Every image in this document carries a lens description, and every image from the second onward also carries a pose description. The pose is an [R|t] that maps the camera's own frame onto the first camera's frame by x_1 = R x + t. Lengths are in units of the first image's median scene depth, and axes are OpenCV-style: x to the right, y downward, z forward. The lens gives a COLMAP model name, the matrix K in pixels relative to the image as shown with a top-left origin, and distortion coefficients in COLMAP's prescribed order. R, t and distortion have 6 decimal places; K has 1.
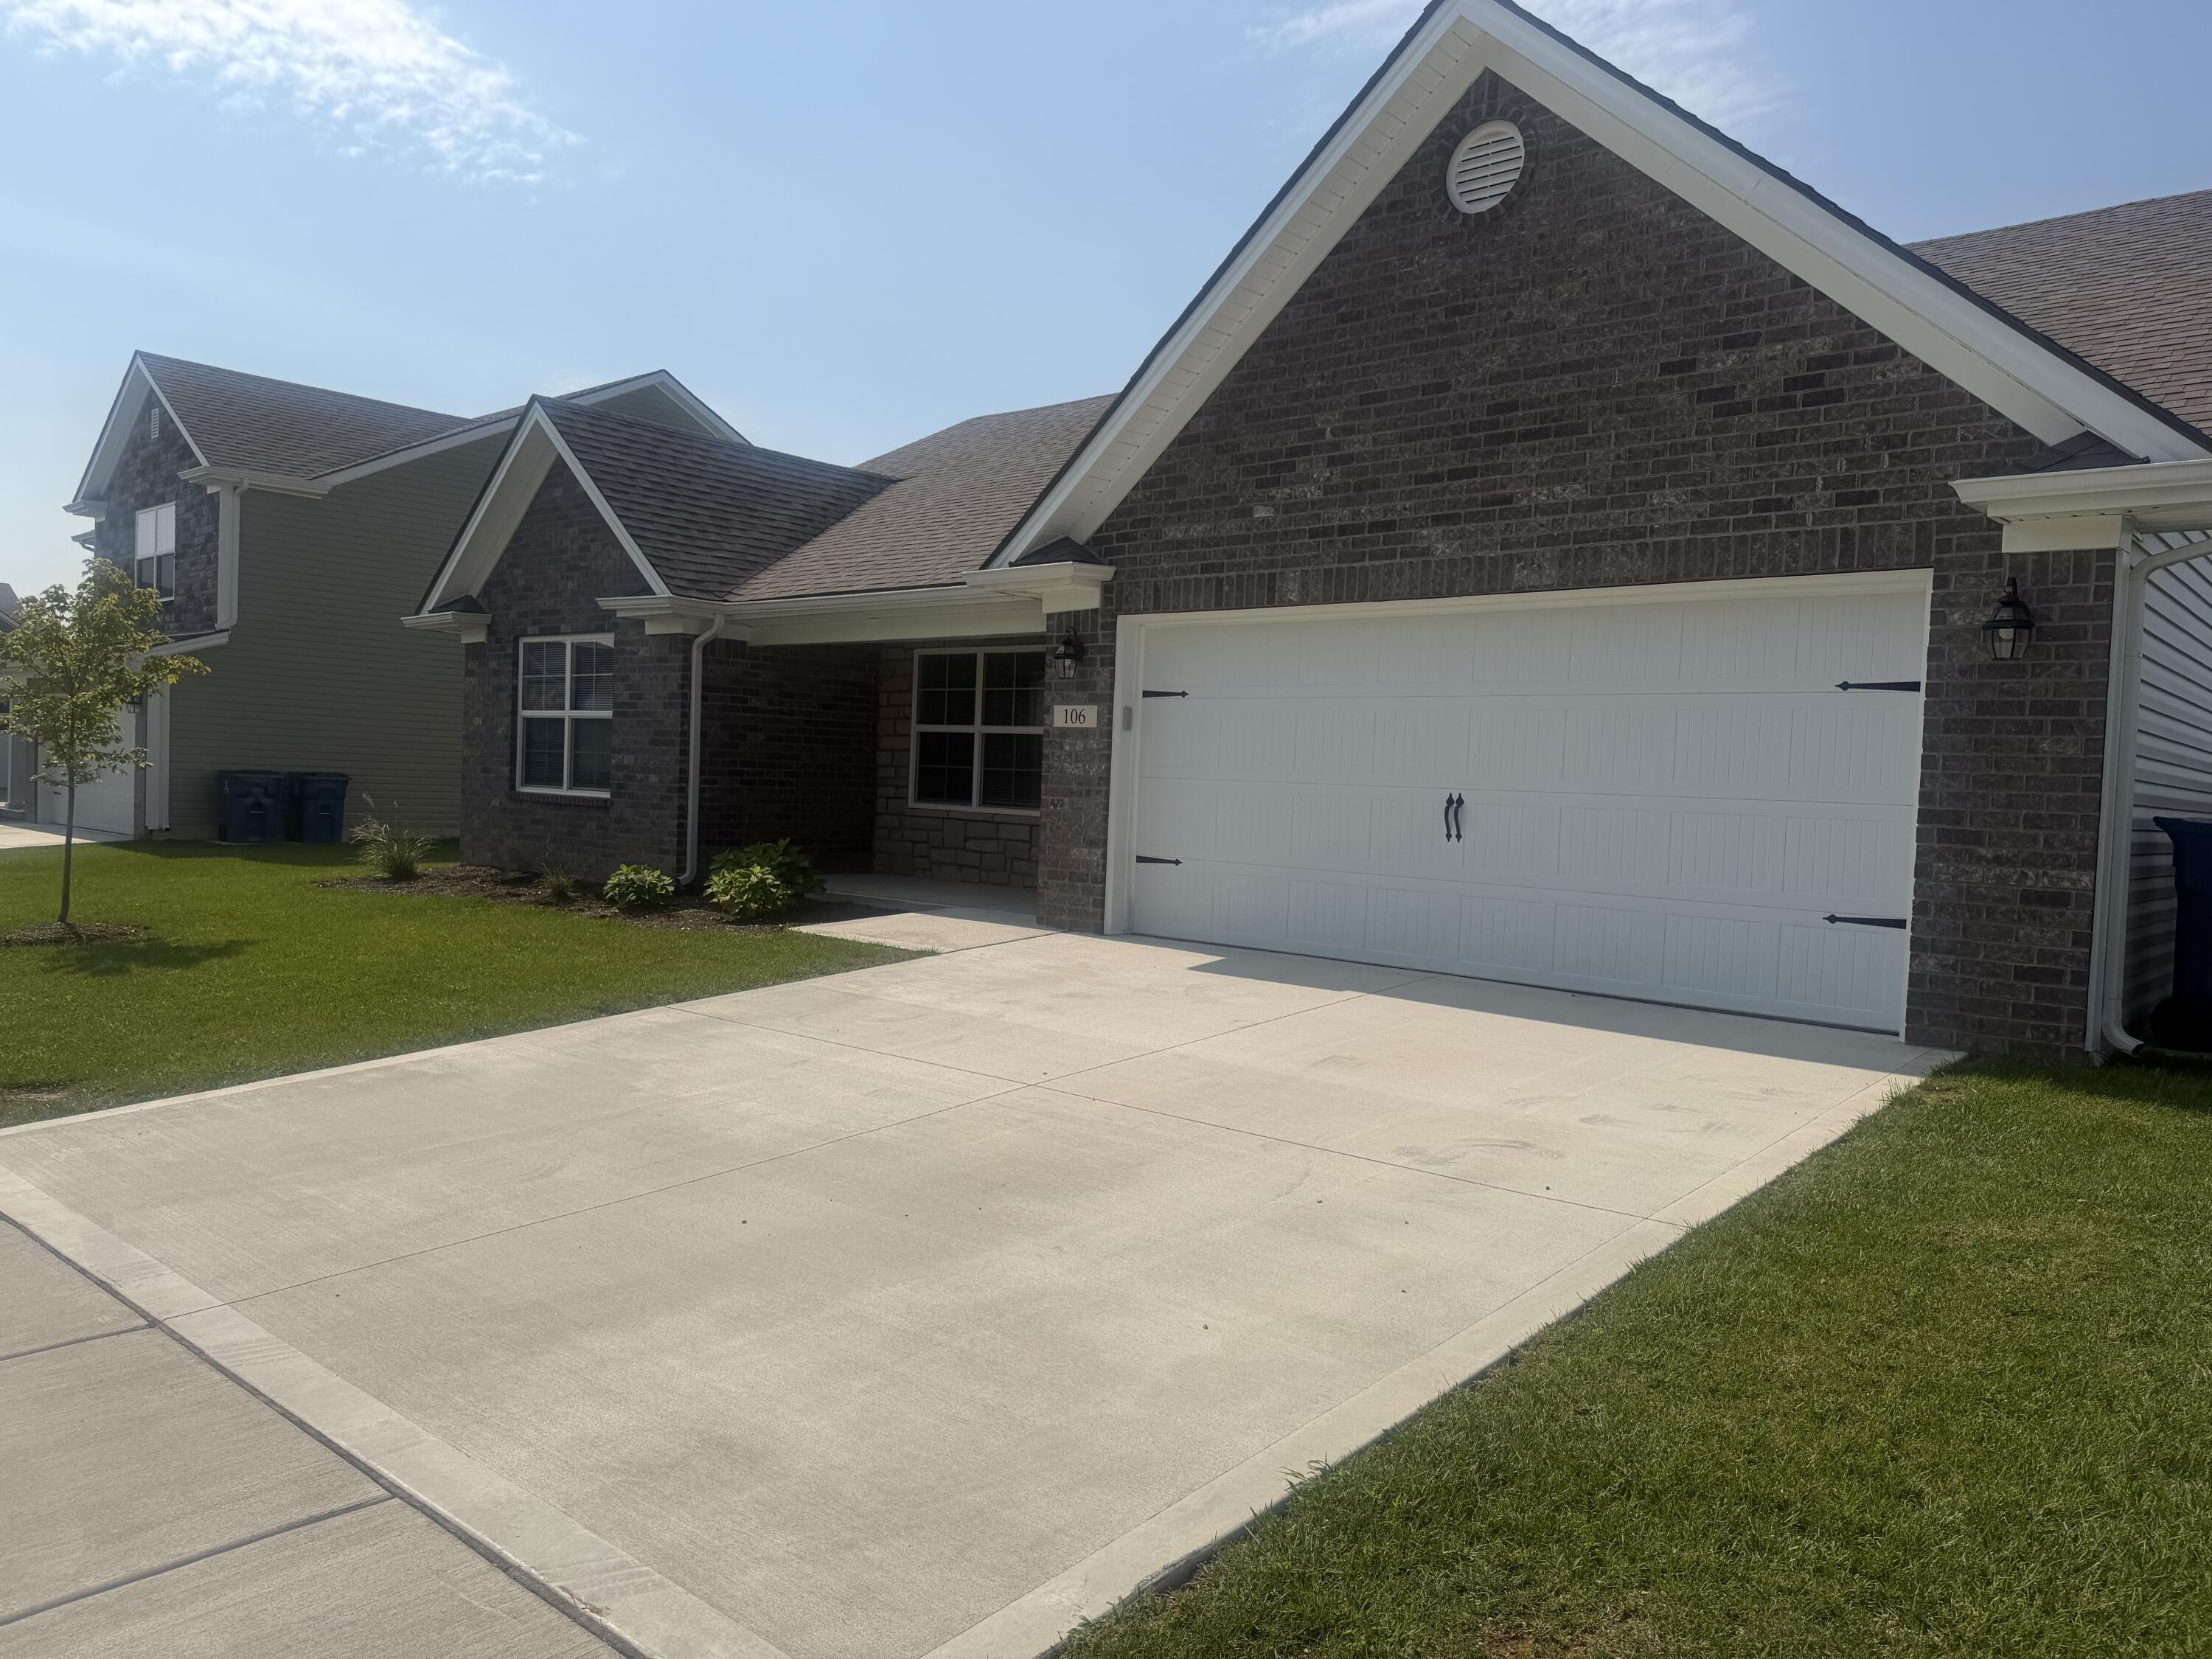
lens RADIAL K [[1595.7, 0, 1106.0], [0, 1595.7, 829.5], [0, 0, 1]] dist [0.131957, -0.226852]
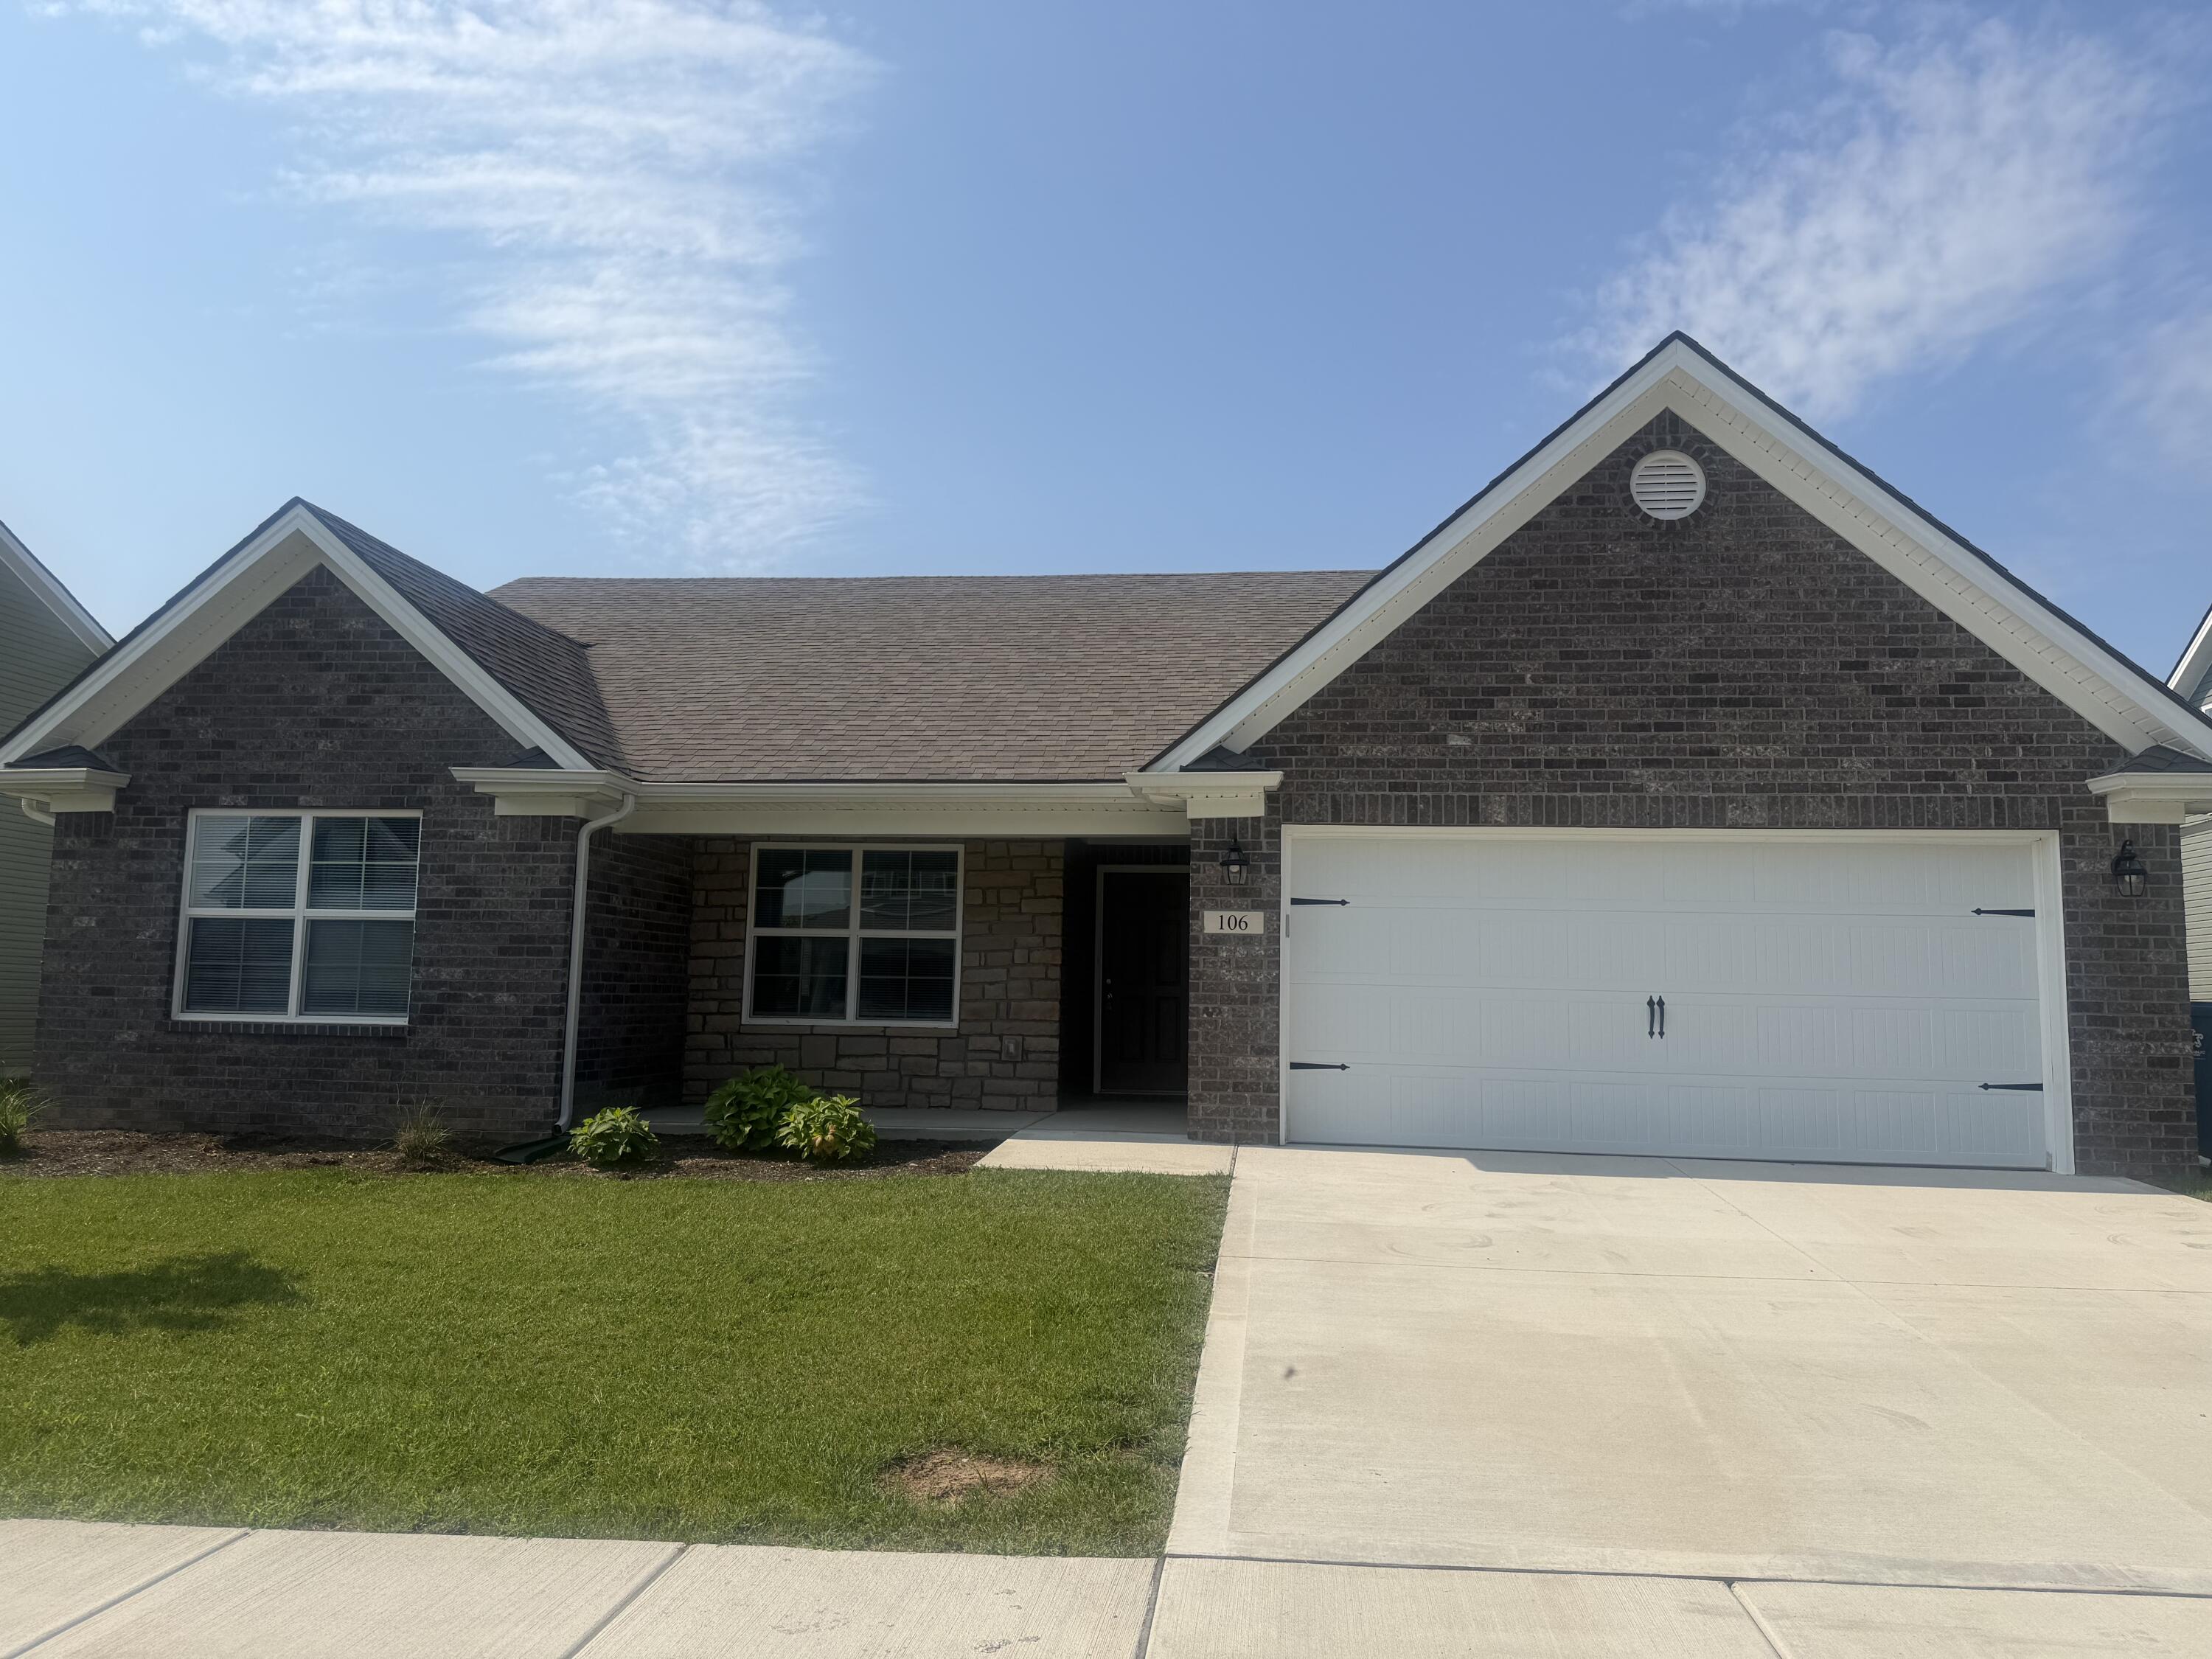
lens RADIAL K [[1575.4, 0, 1179.3], [0, 1575.4, 831.6], [0, 0, 1]] dist [0.134268, -0.185297]
pose [[0.800470, 0.042693, 0.597851, -0.739181], [0.031732, 0.993043, -0.113400, -0.019699], [-0.598533, 0.109744, 0.793546, 0.273130]]
